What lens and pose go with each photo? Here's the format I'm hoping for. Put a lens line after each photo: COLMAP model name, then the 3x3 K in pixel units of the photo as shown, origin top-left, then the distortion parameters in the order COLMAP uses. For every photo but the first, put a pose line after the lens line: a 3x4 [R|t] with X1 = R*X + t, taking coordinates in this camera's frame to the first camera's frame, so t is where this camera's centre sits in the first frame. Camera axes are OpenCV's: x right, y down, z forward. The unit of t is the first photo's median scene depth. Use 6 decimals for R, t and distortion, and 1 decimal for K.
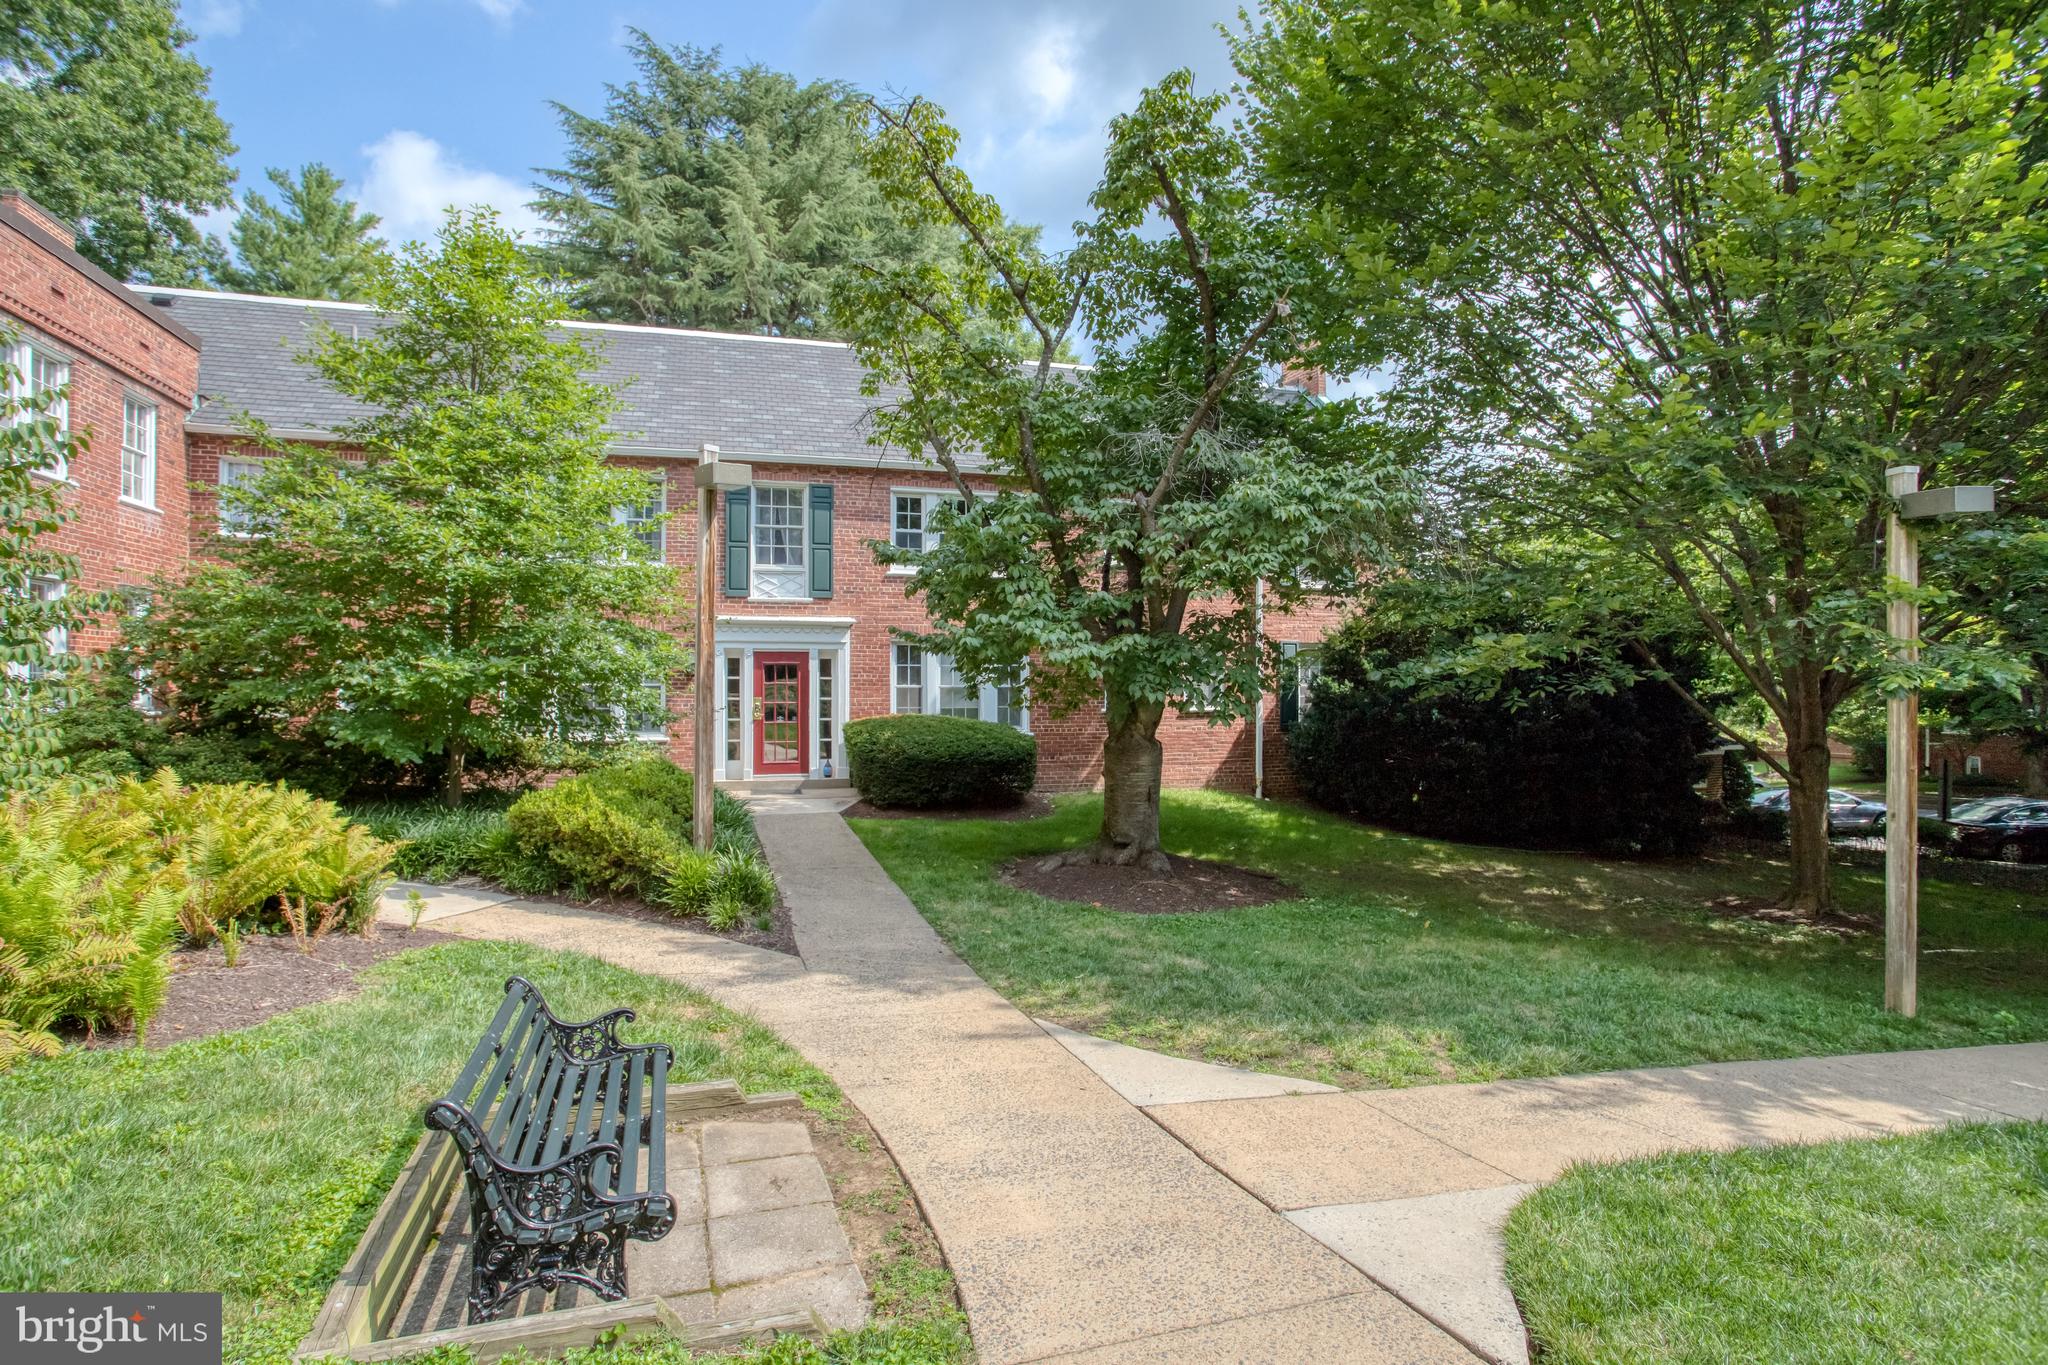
lens RADIAL K [[1044.2, 0, 1022.1], [0, 1044.2, 675.8], [0, 0, 1]] dist [-0.065769, 0.025522]
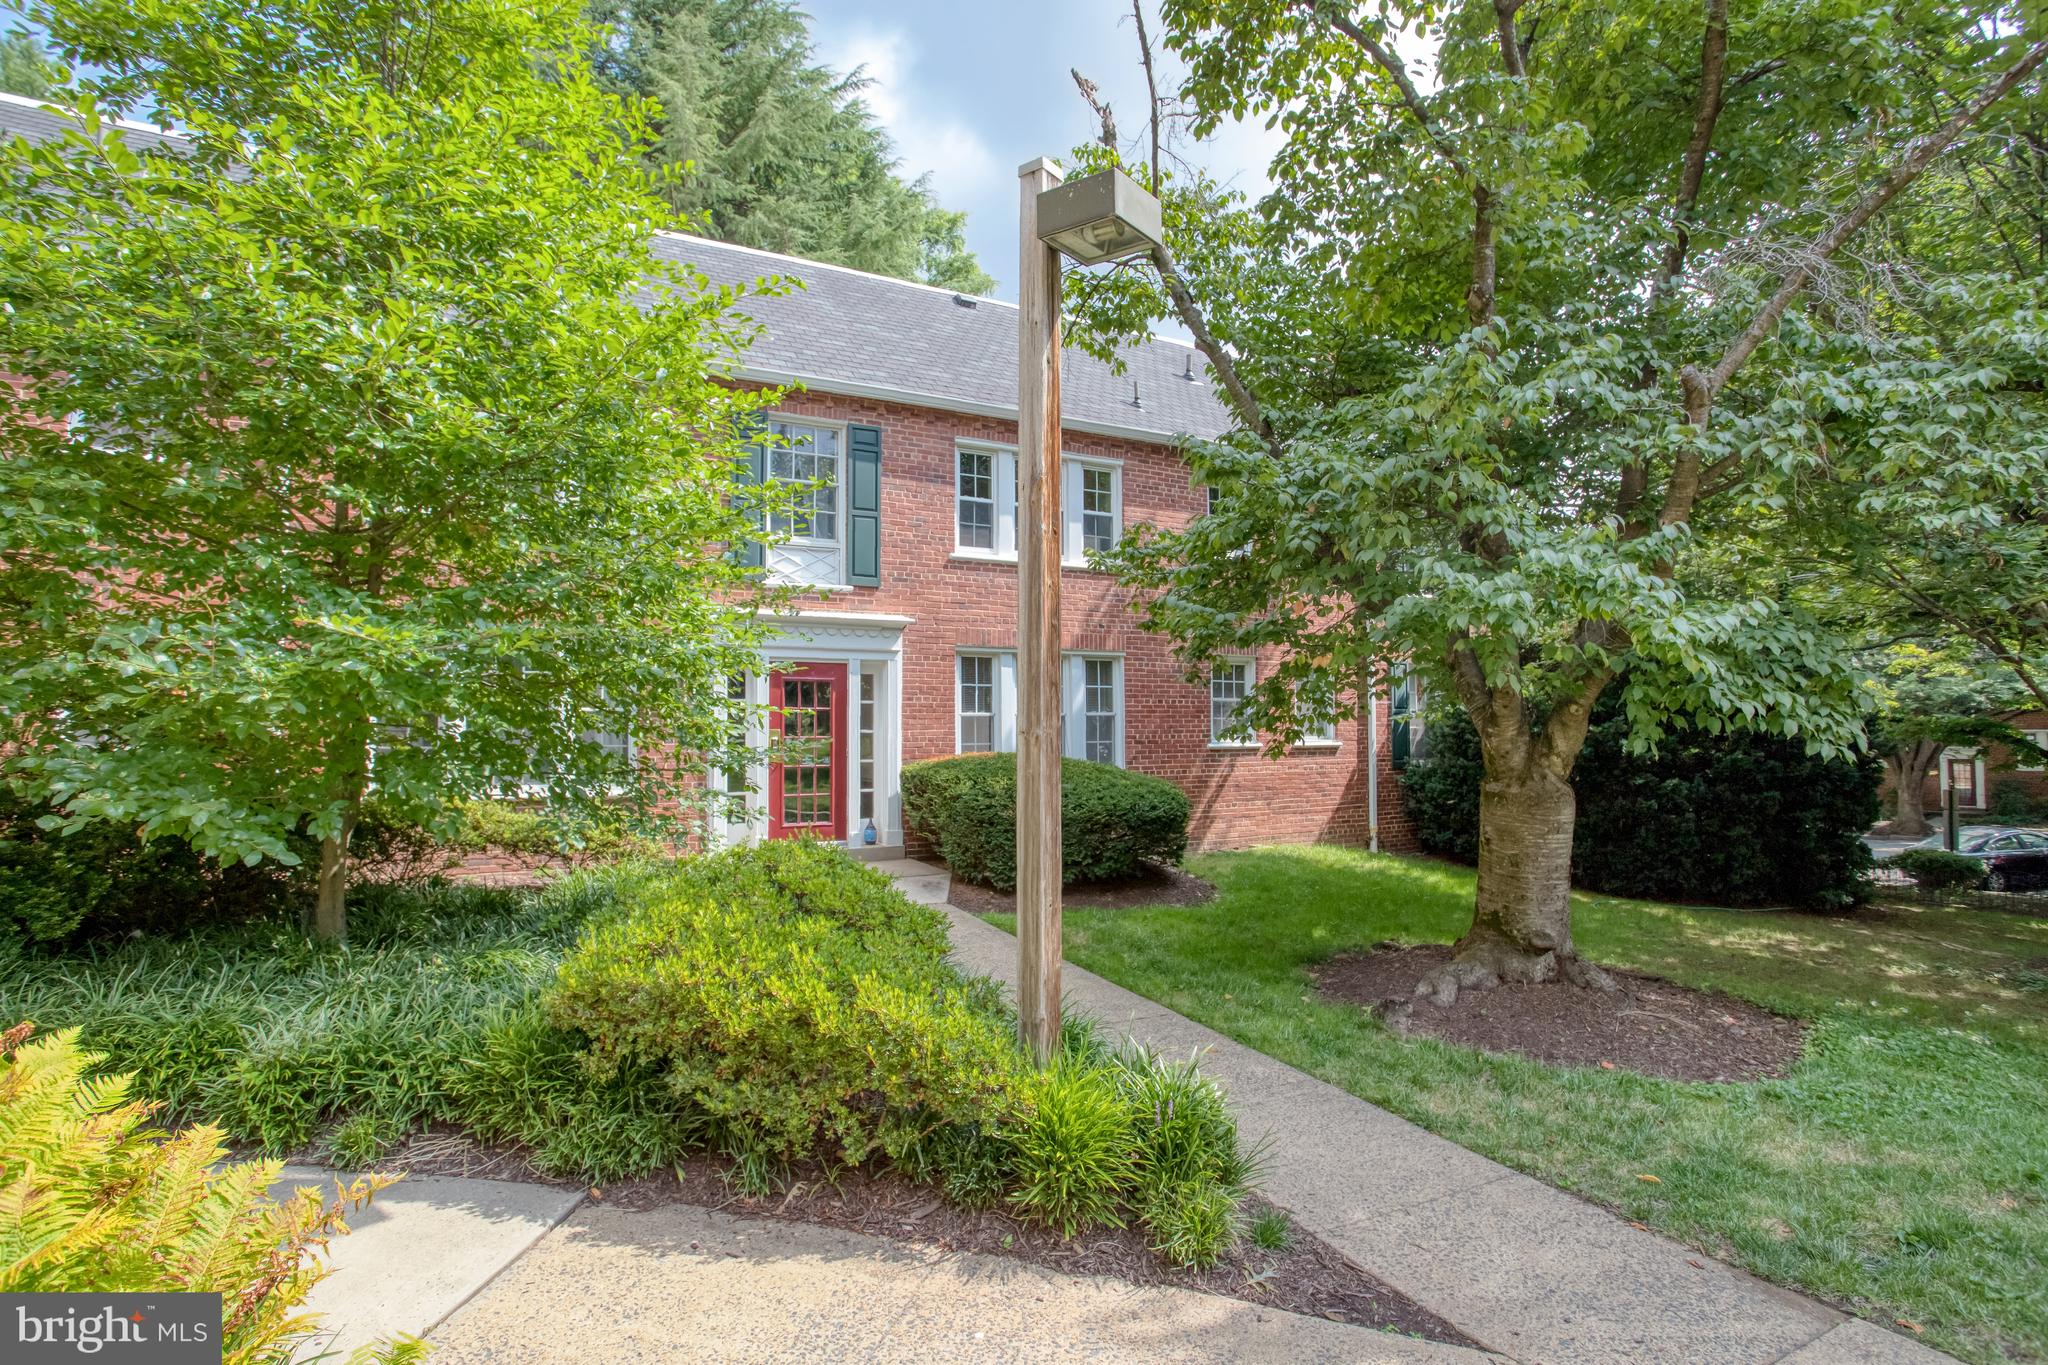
lens RADIAL K [[1015.6, 0, 1024.1], [0, 1015.6, 679.0], [0, 0, 1]] dist [-0.061291, 0.026170]
pose [[0.979724, 0.005490, 0.200277, -0.229363], [0.002897, 0.999132, -0.041559, 0.016048], [-0.200331, 0.041297, 0.978858, 0.326073]]
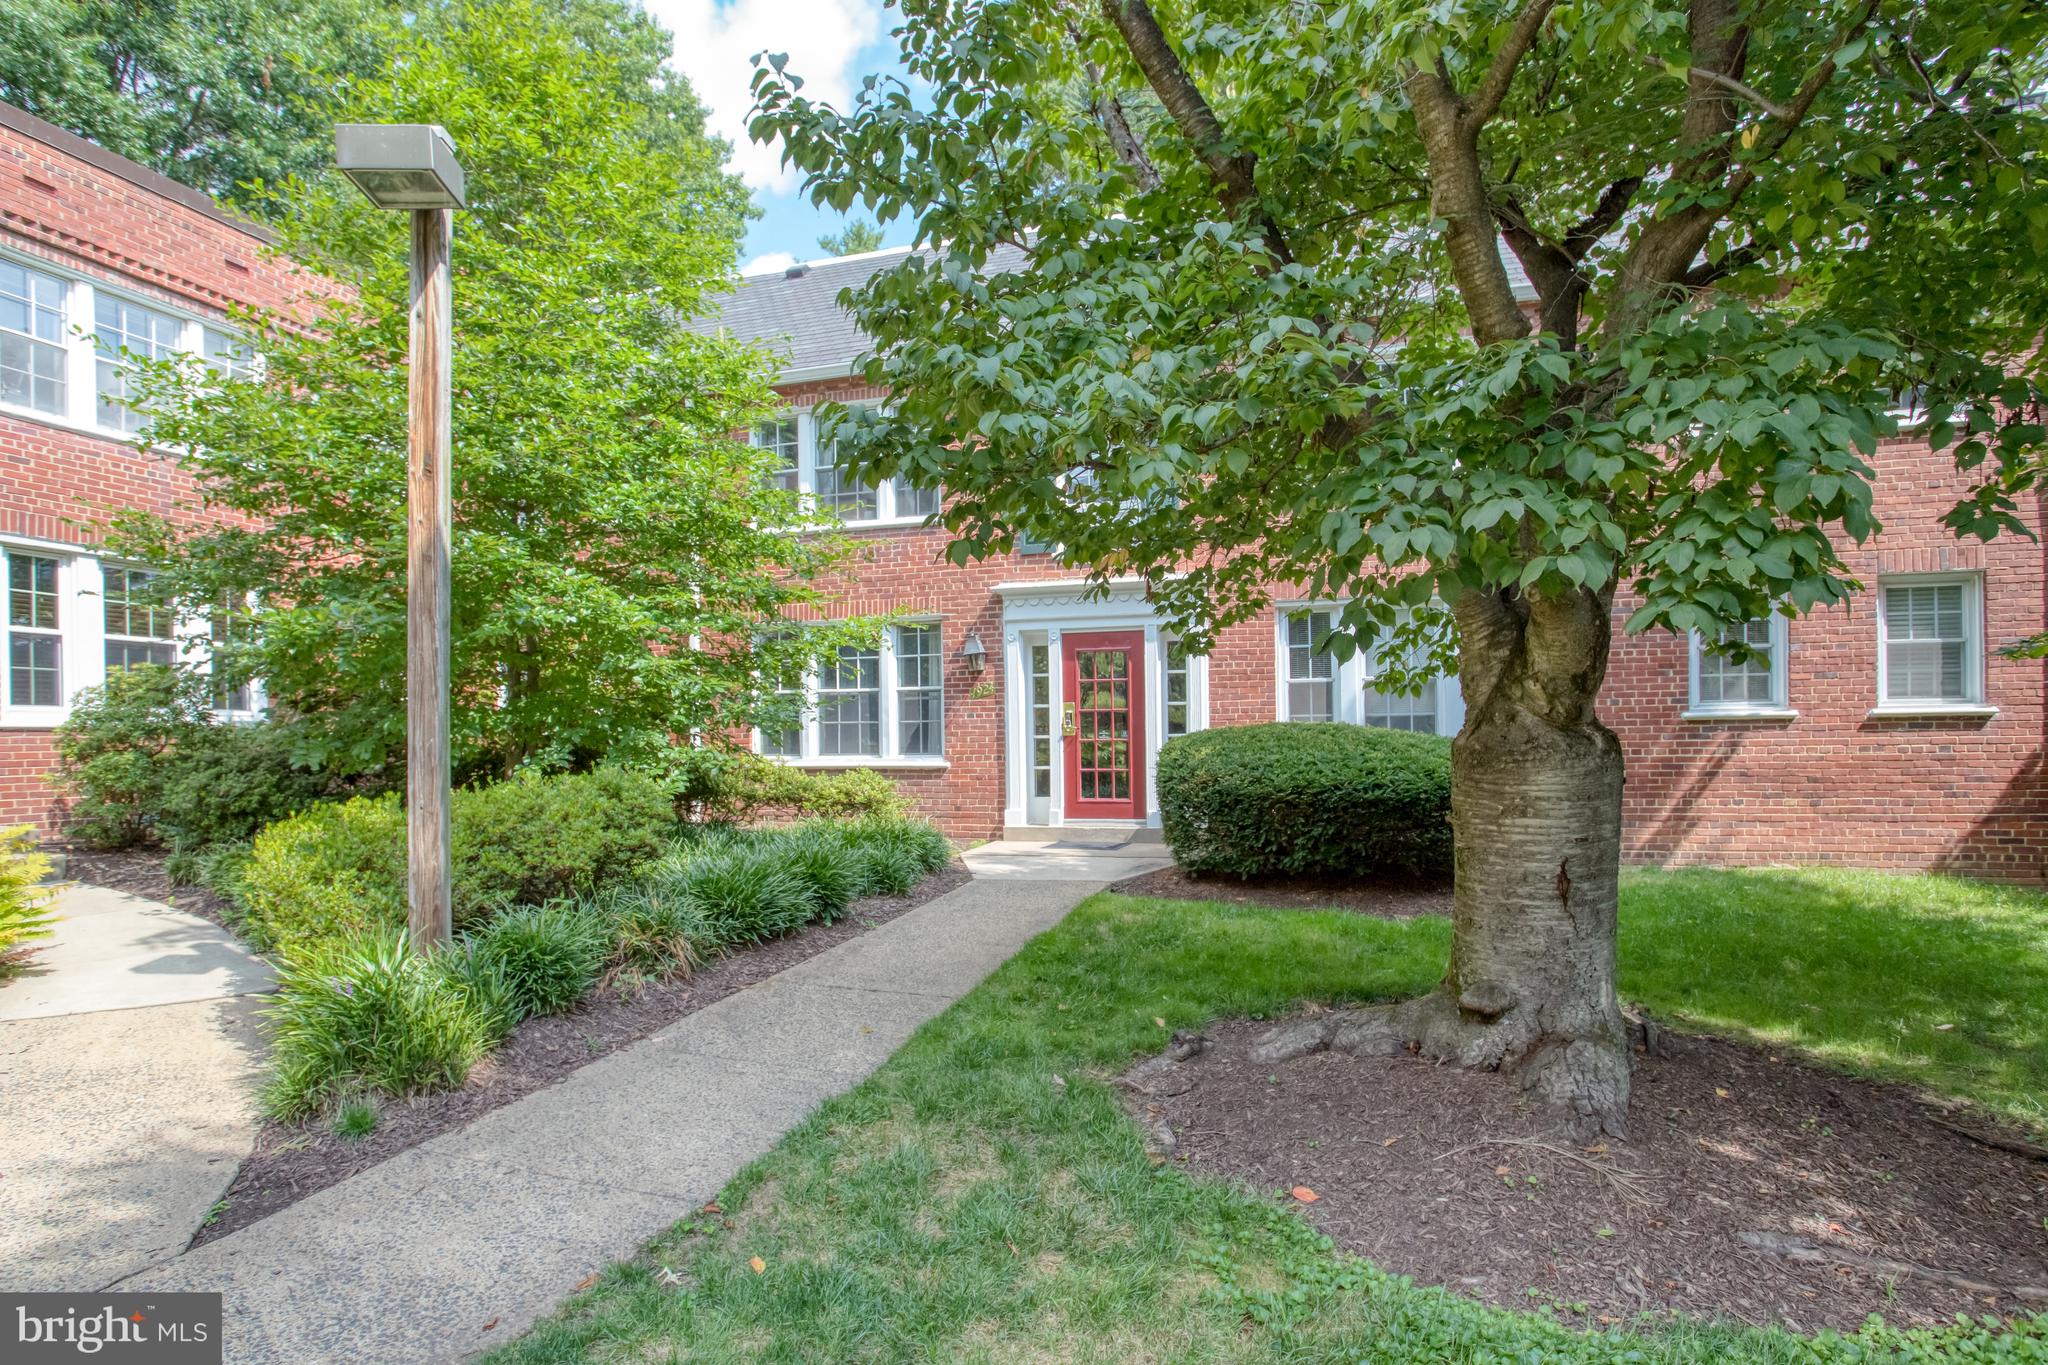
lens RADIAL K [[1085.8, 0, 1067.9], [0, 1085.8, 717.2], [0, 0, 1]] dist [-0.045209, 0.002467]
pose [[0.832150, -0.024104, -0.554026, 0.130016], [0.016194, 0.999685, -0.019170, 0.043992], [0.554314, 0.006980, 0.832278, 0.421892]]
